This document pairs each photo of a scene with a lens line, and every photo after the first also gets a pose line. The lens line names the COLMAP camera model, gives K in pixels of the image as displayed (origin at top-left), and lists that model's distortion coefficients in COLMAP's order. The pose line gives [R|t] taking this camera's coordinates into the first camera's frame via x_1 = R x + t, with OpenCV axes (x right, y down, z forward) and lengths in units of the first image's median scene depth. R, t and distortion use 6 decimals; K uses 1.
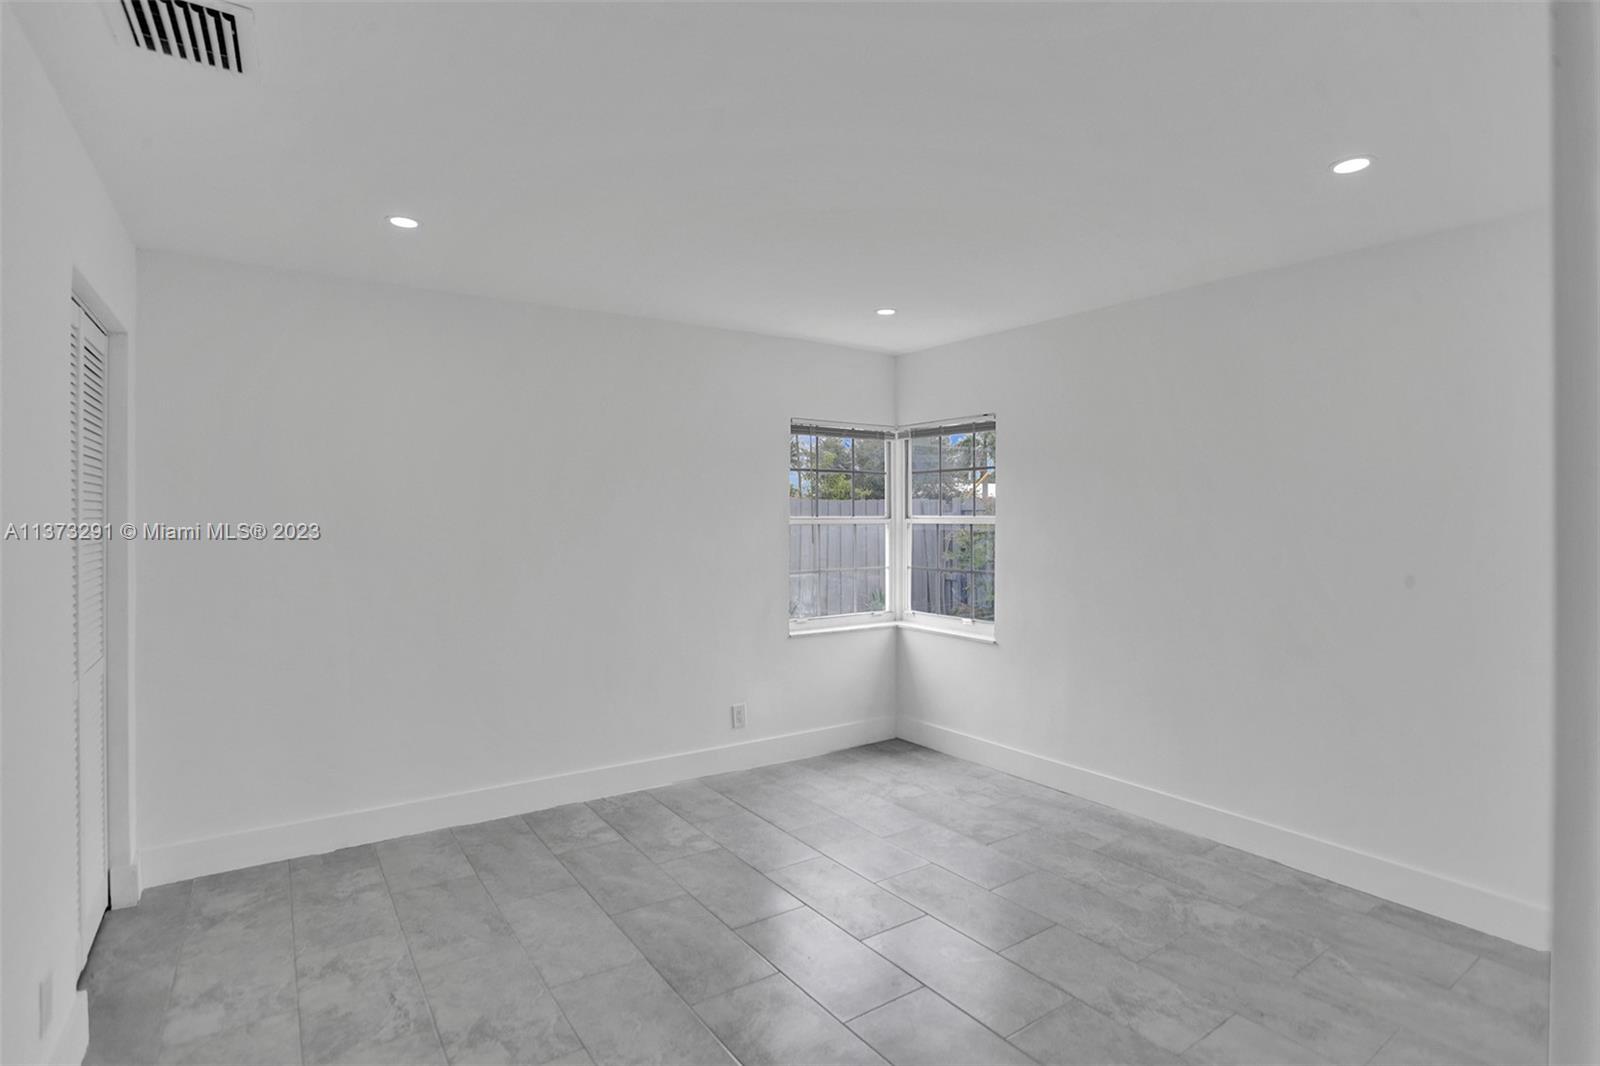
lens RADIAL K [[797.7, 0, 795.8], [0, 797.7, 520.4], [0, 0, 1]] dist [-0.054120, 0.021120]
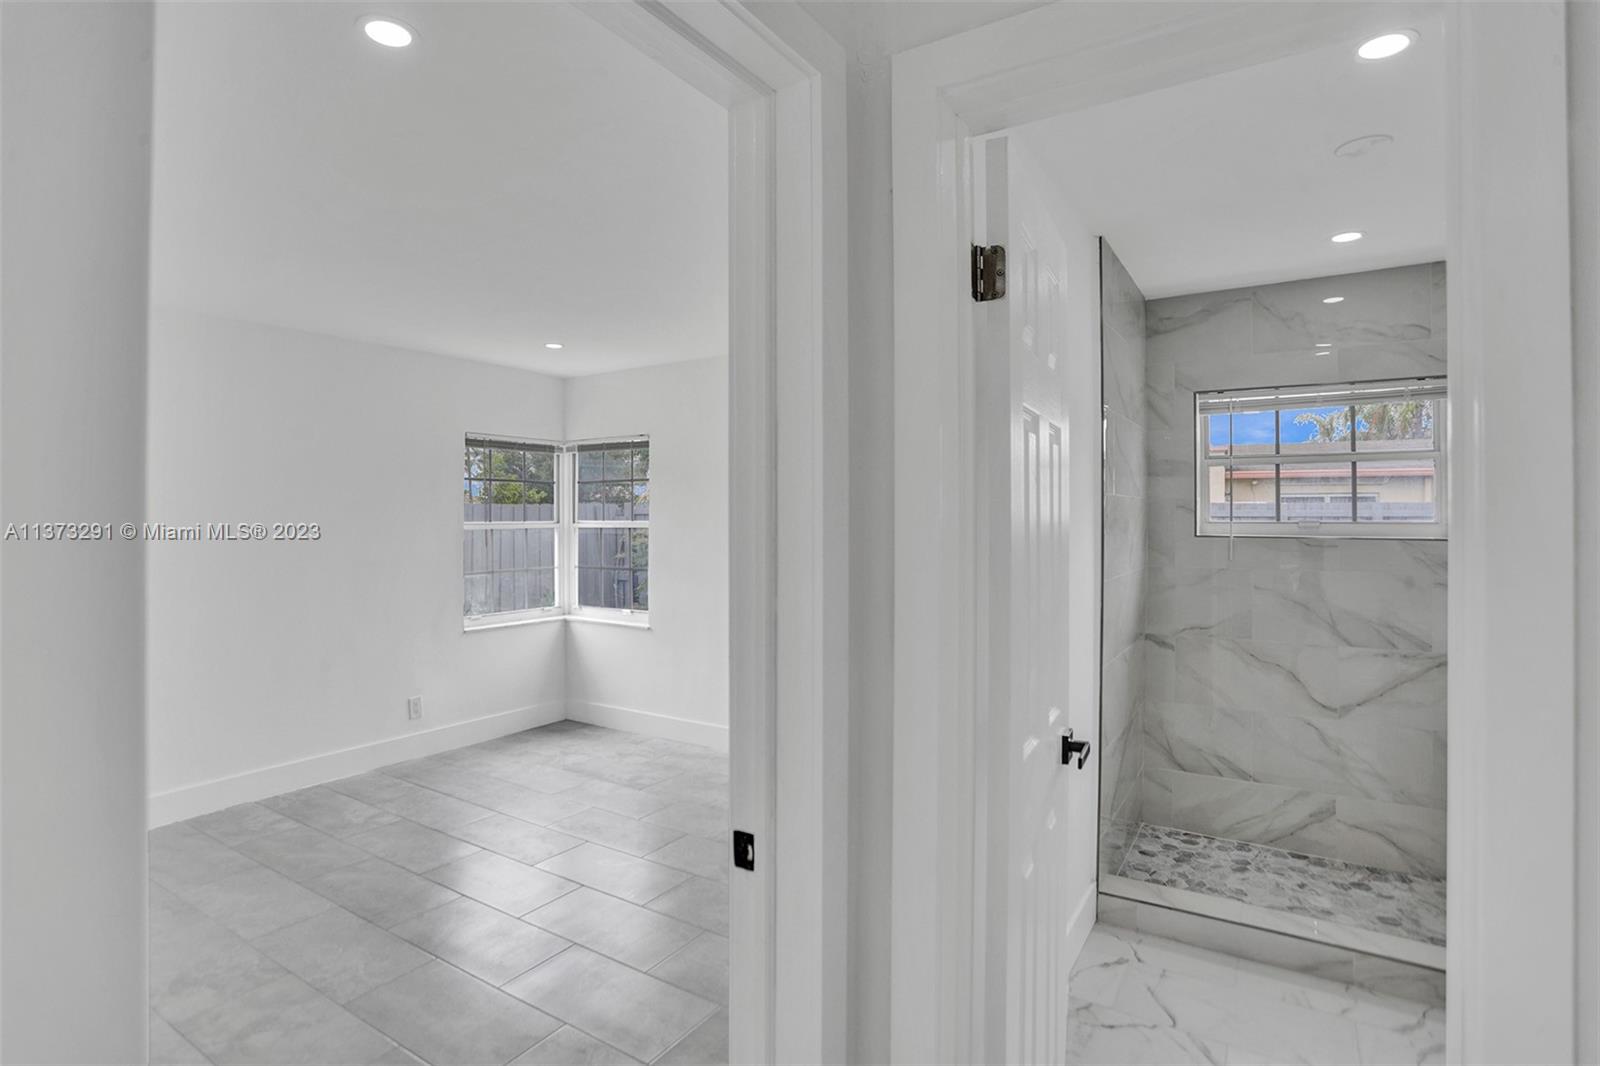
lens RADIAL K [[797.7, 0, 785.3], [0, 797.7, 520.8], [0, 0, 1]] dist [-0.054120, 0.021120]
pose [[0.926873, -0.003297, 0.375360, -0.007493], [0.004609, 0.999986, -0.002598, -0.002915], [-0.375346, 0.004137, 0.926876, -0.210075]]
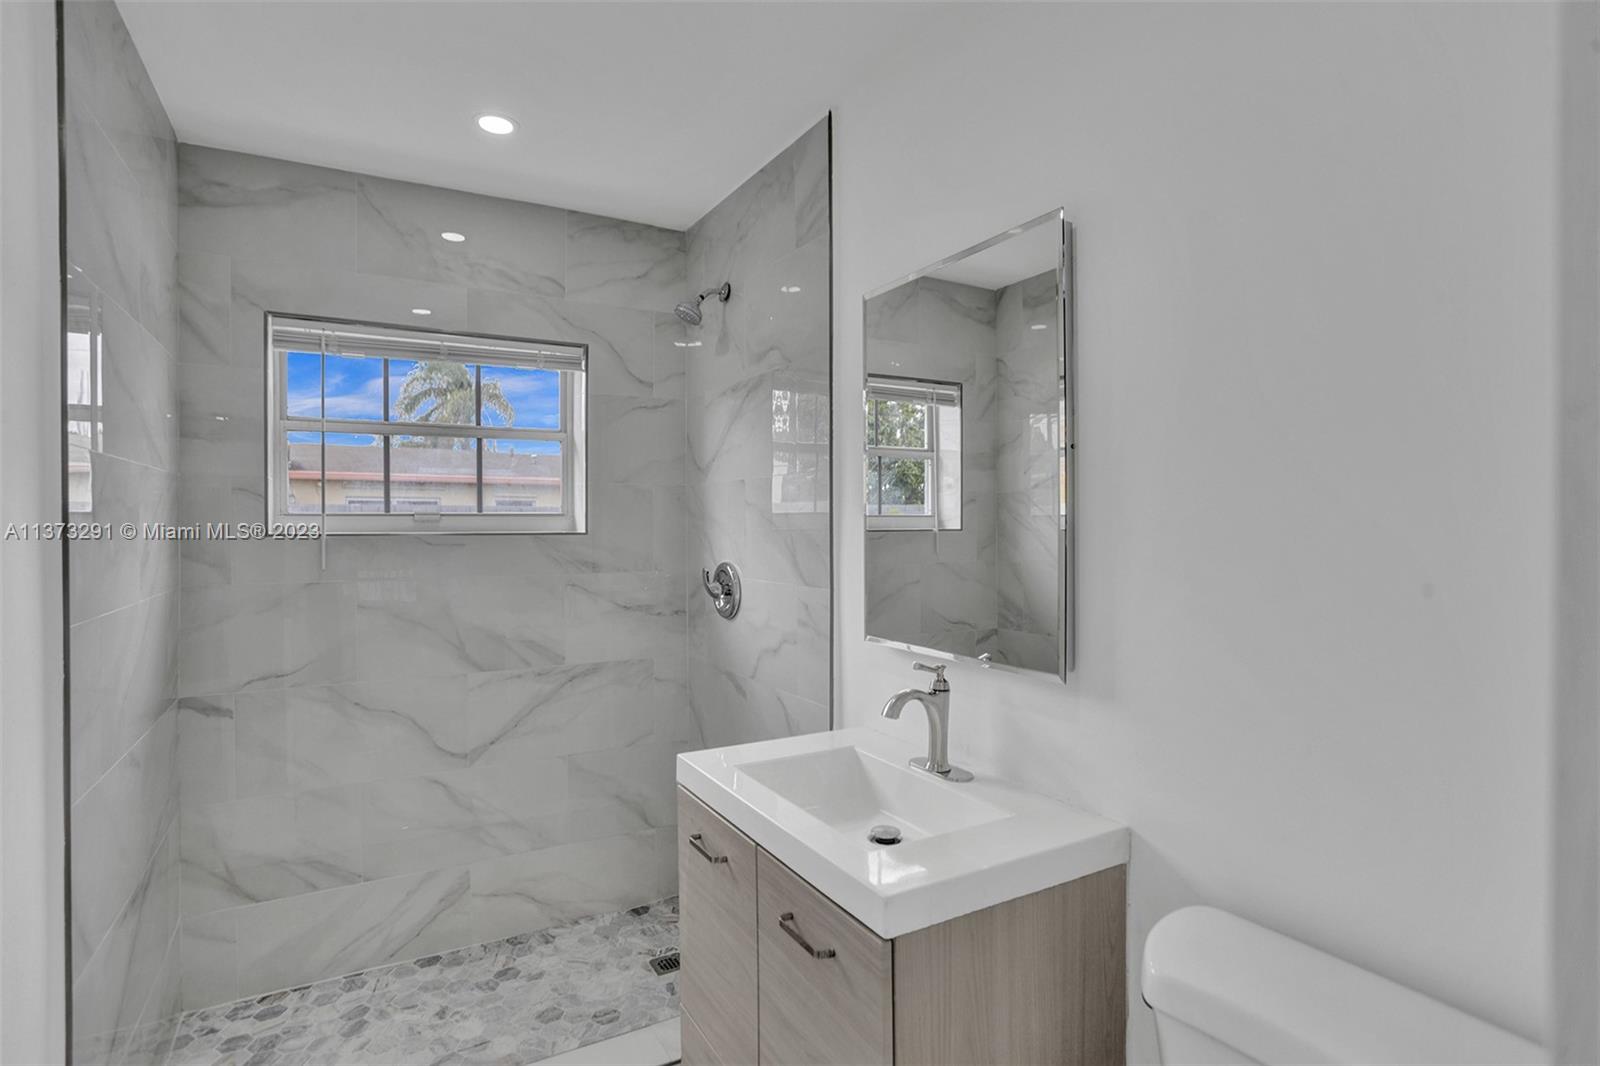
lens RADIAL K [[797.7, 0, 823.6], [0, 797.7, 521.4], [0, 0, 1]] dist [-0.054120, 0.021120]
pose [[0.065527, -0.012125, 0.997777, 4.484090], [0.004940, 0.999918, 0.011827, 0.031635], [-0.997839, 0.004154, 0.065582, 3.970543]]
